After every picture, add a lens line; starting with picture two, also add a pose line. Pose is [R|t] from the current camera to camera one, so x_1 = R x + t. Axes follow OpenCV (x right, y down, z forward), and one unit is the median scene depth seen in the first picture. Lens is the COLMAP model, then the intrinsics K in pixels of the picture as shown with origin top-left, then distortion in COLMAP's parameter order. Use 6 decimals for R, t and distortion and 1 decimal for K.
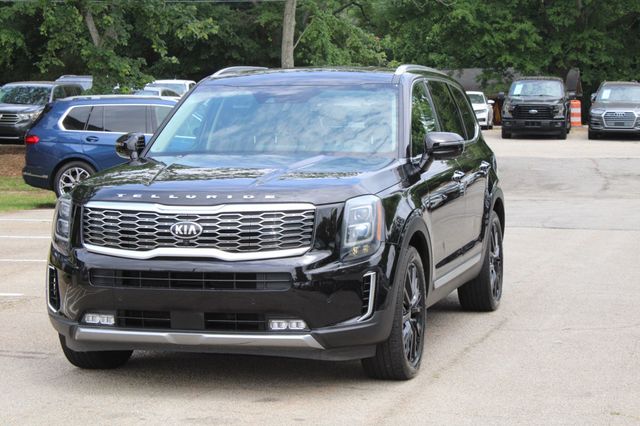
lens RADIAL K [[1575.6, 0, 320.0], [0, 1575.6, 213.0], [0, 0, 1]] dist [0.046256, 0.412120]
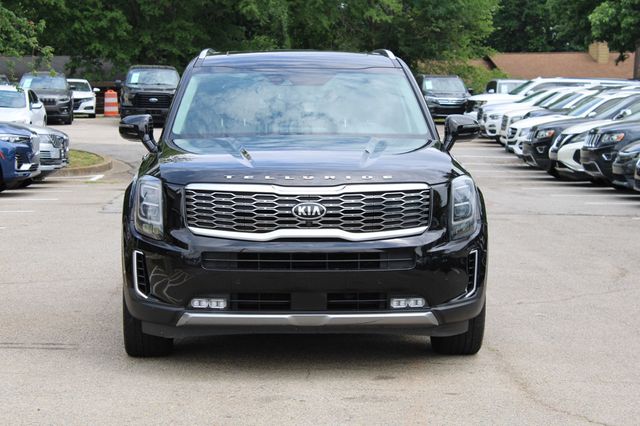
lens RADIAL K [[1575.6, 0, 320.0], [0, 1575.6, 213.0], [0, 0, 1]] dist [0.046256, 0.412120]
pose [[0.952474, -0.013336, 0.304328, -0.379481], [0.011367, 0.999901, 0.008242, 0.003924], [-0.304408, -0.004391, 0.952532, 0.047750]]
